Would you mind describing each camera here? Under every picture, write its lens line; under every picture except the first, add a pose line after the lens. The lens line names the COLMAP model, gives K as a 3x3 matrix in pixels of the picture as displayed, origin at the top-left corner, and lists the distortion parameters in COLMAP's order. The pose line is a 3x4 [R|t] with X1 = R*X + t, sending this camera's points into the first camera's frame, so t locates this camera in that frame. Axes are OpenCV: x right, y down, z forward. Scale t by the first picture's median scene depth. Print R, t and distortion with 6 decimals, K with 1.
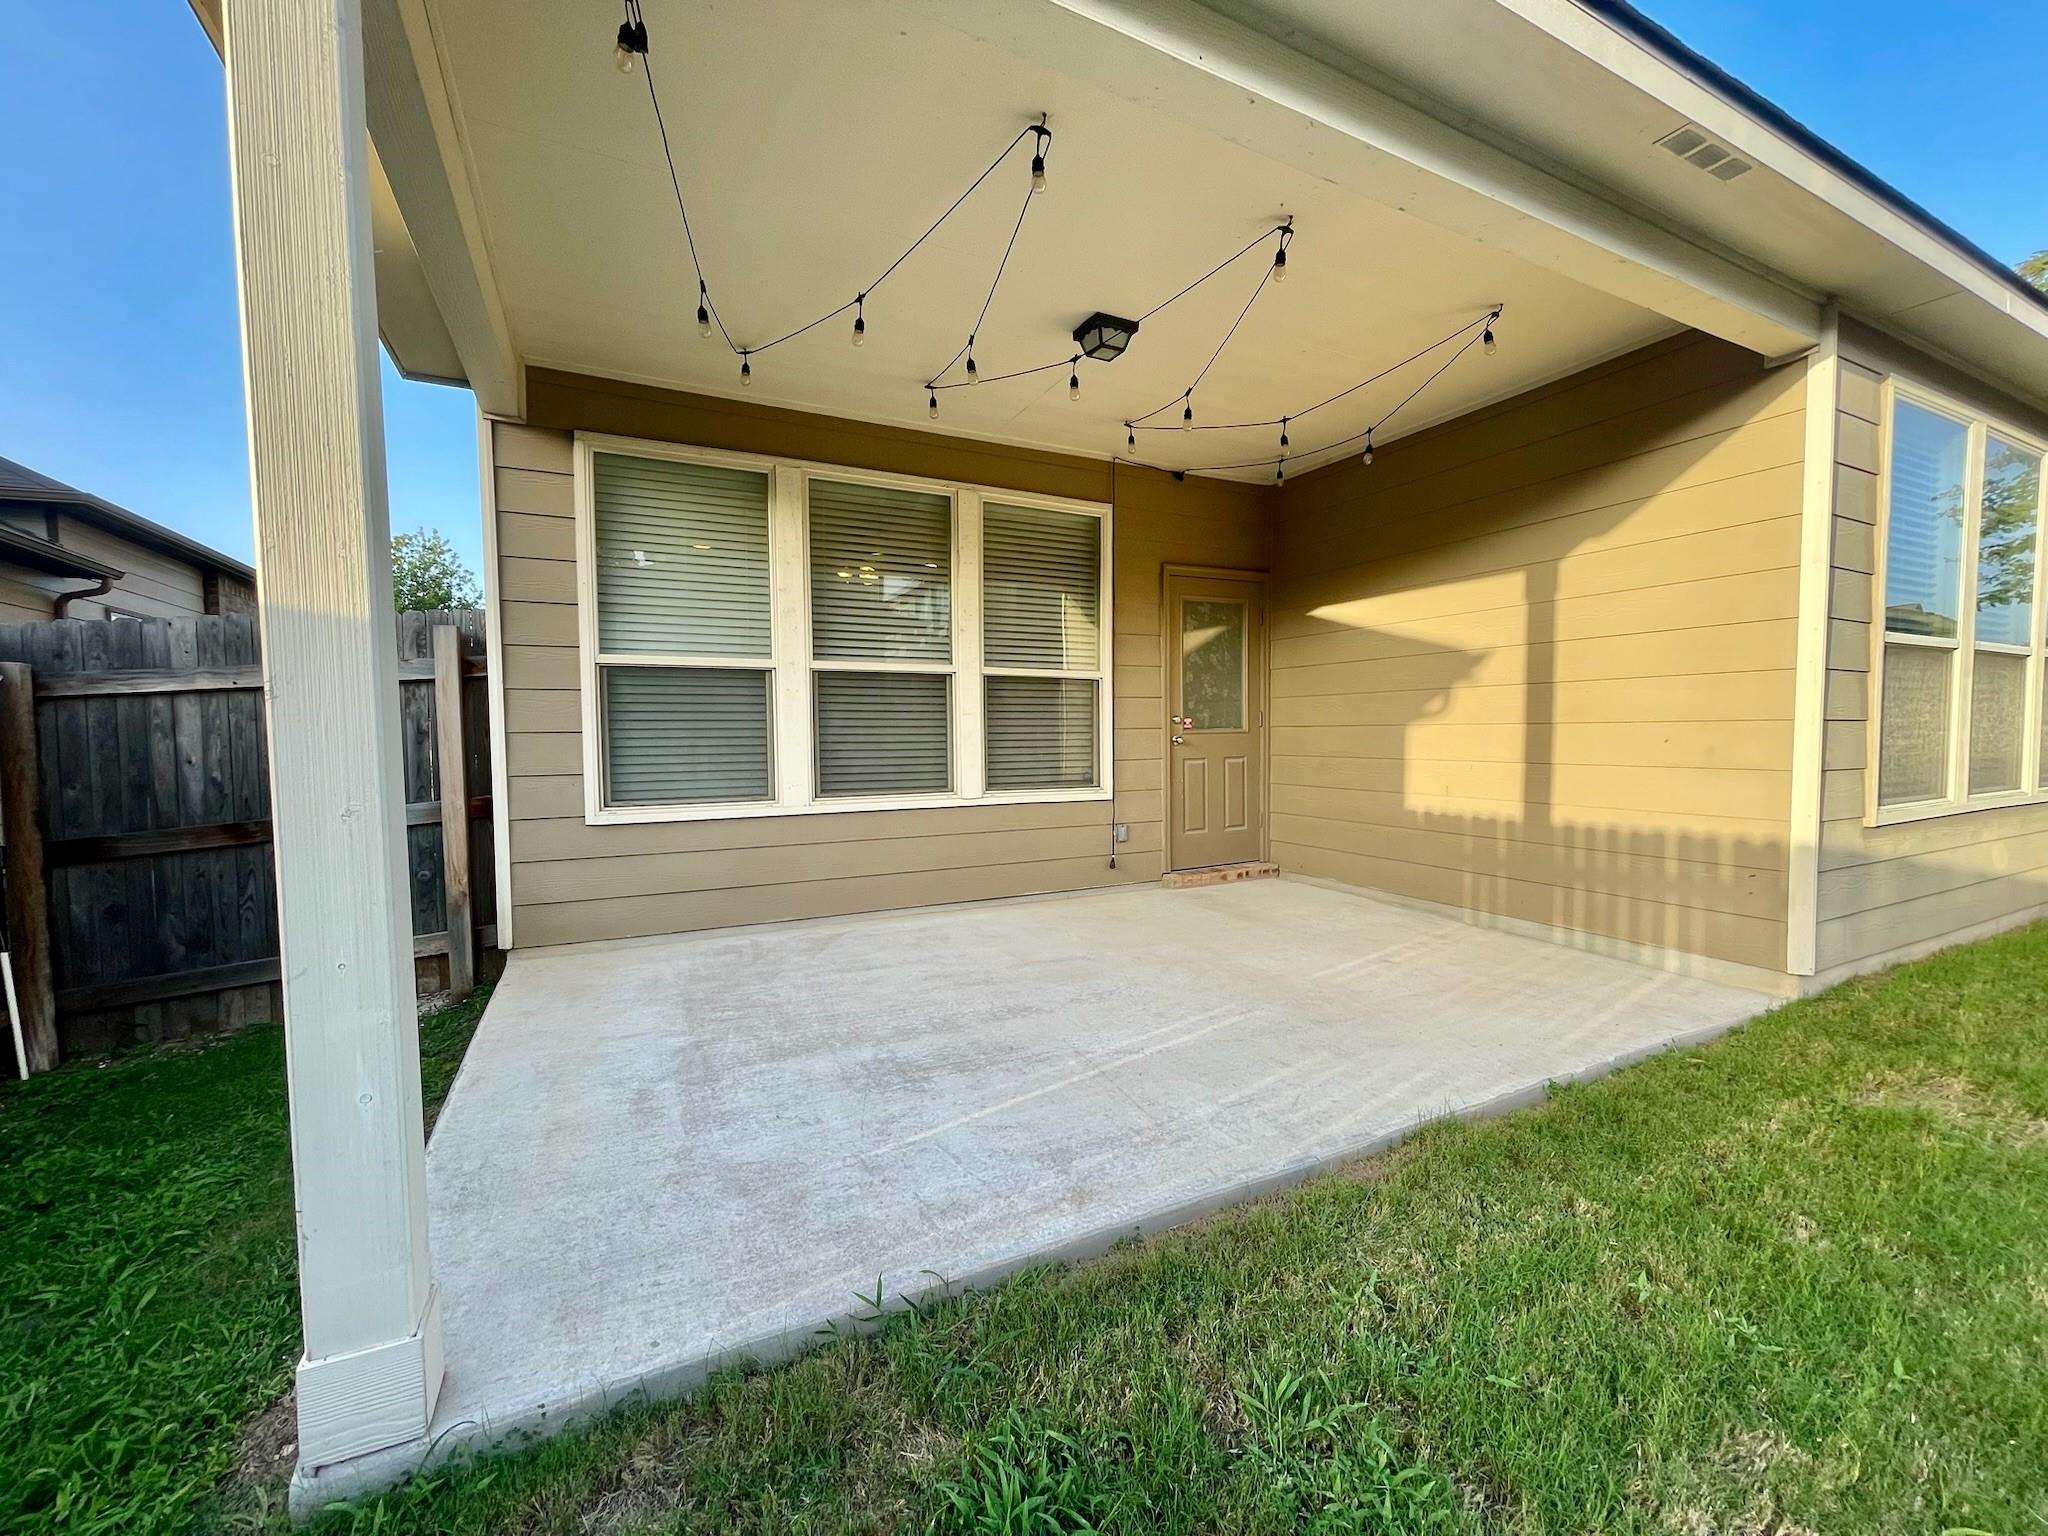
lens RADIAL K [[819.8, 0, 1026.8], [0, 819.8, 770.9], [0, 0, 1]] dist [-0.000131, -0.000648]
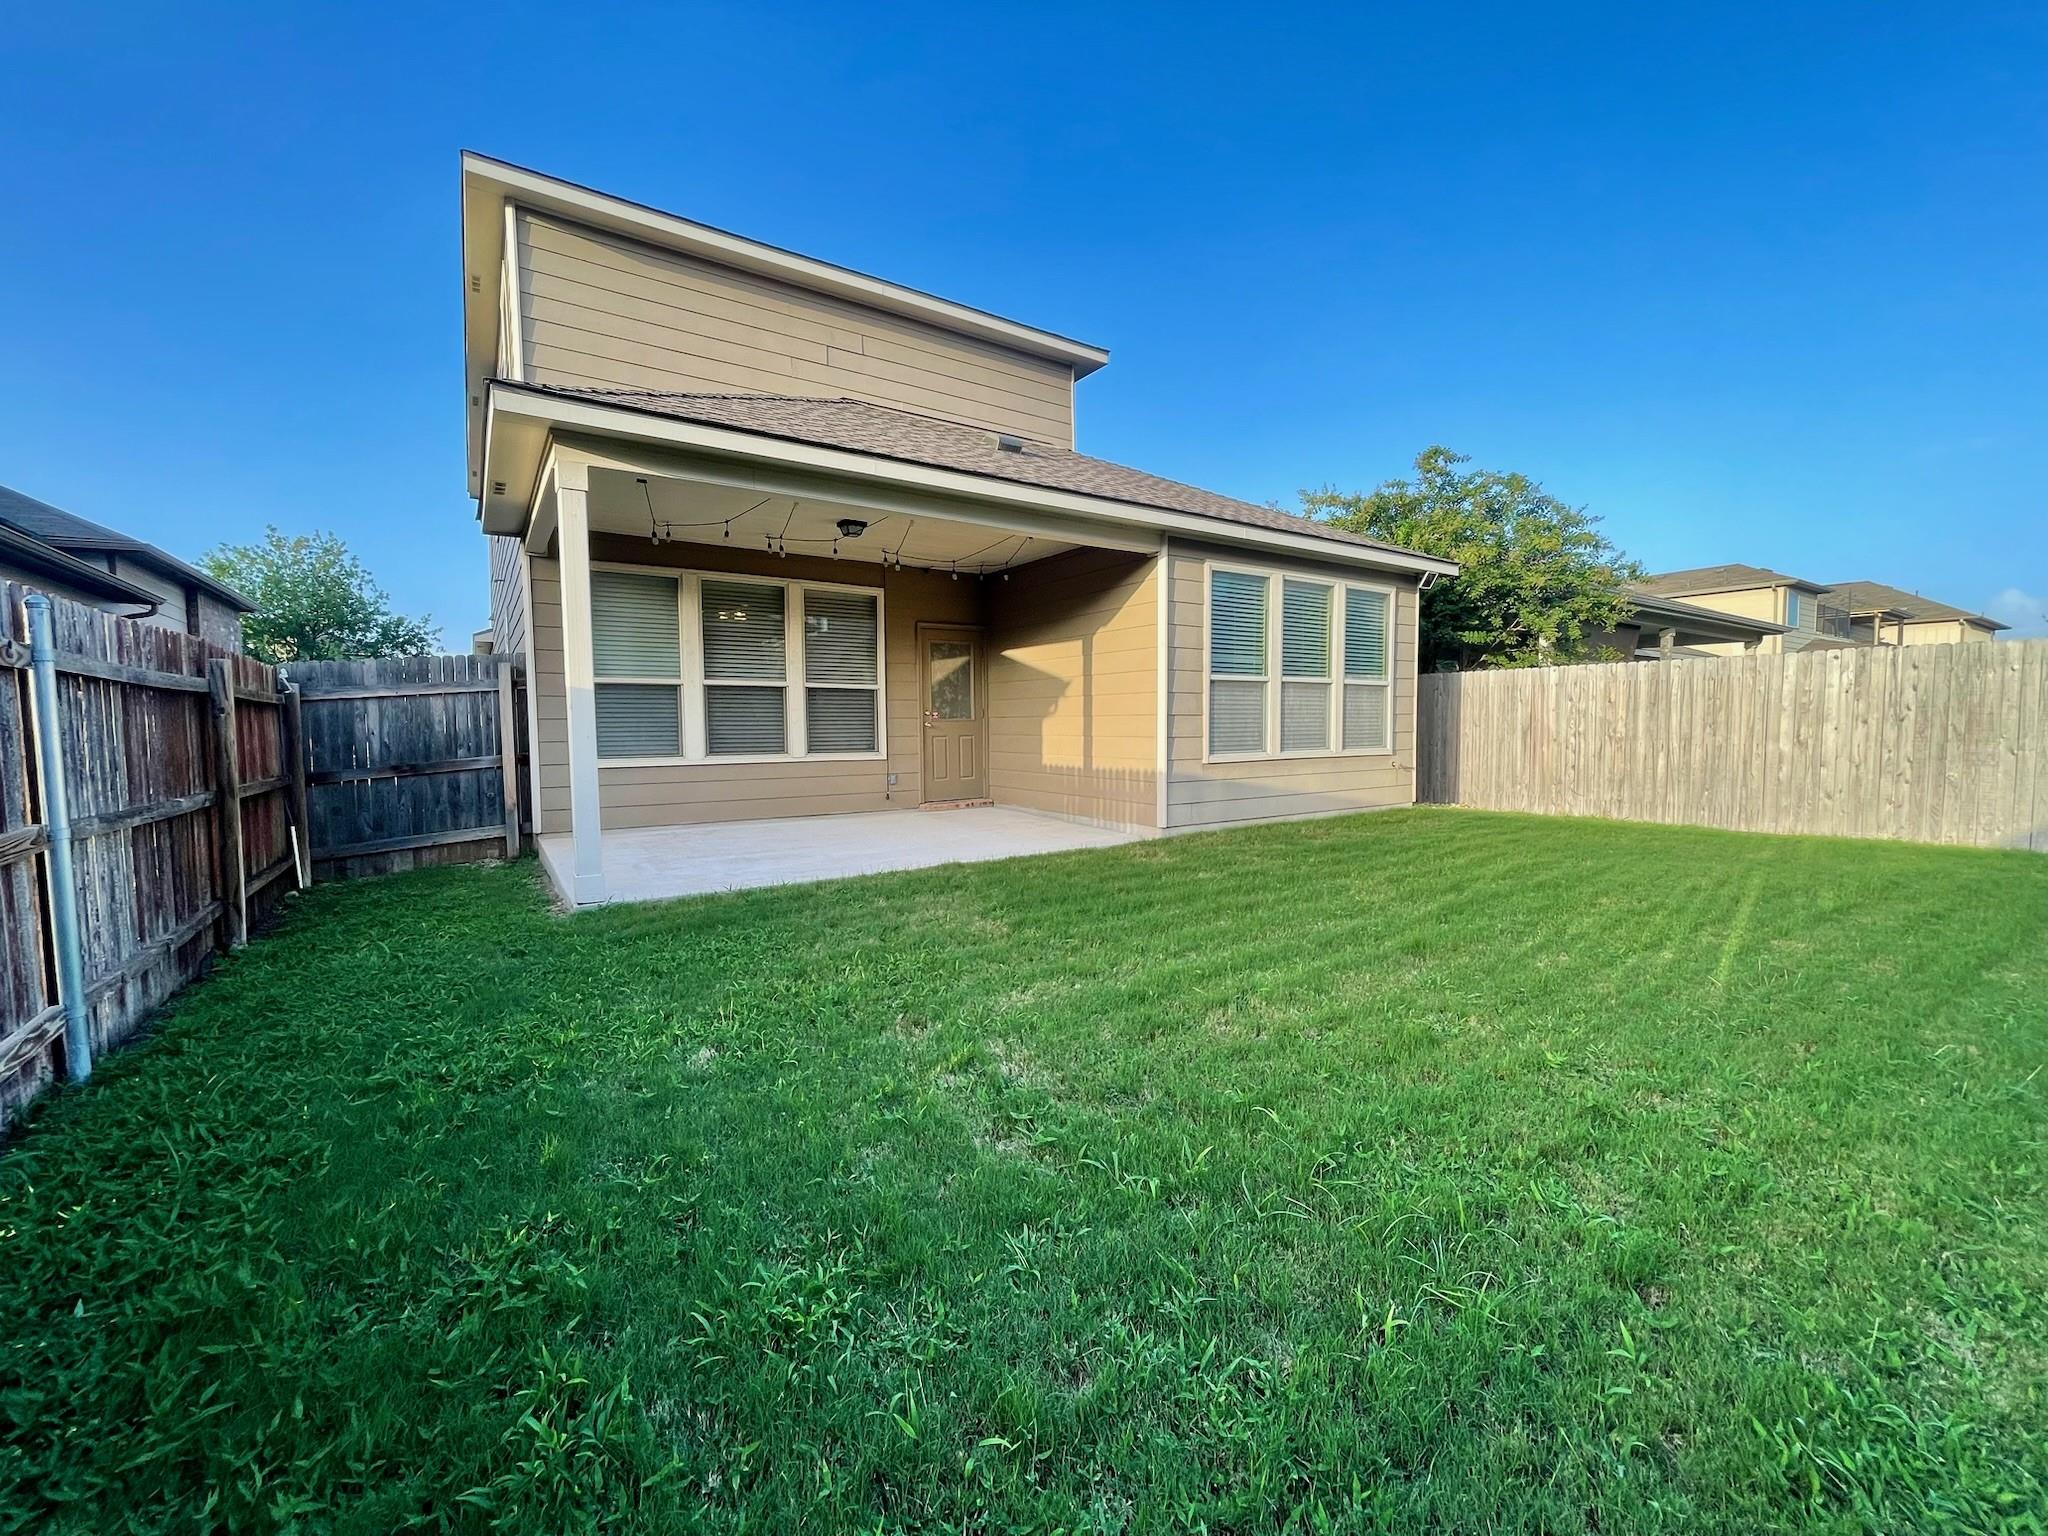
lens RADIAL K [[819.8, 0, 1022.5], [0, 819.8, 772.1], [0, 0, 1]] dist [-0.000131, -0.000648]
pose [[0.992563, -0.004952, 0.121634, 0.236584], [0.003530, 0.999923, 0.011908, 0.054817], [-0.121683, -0.011390, 0.992504, -0.974919]]
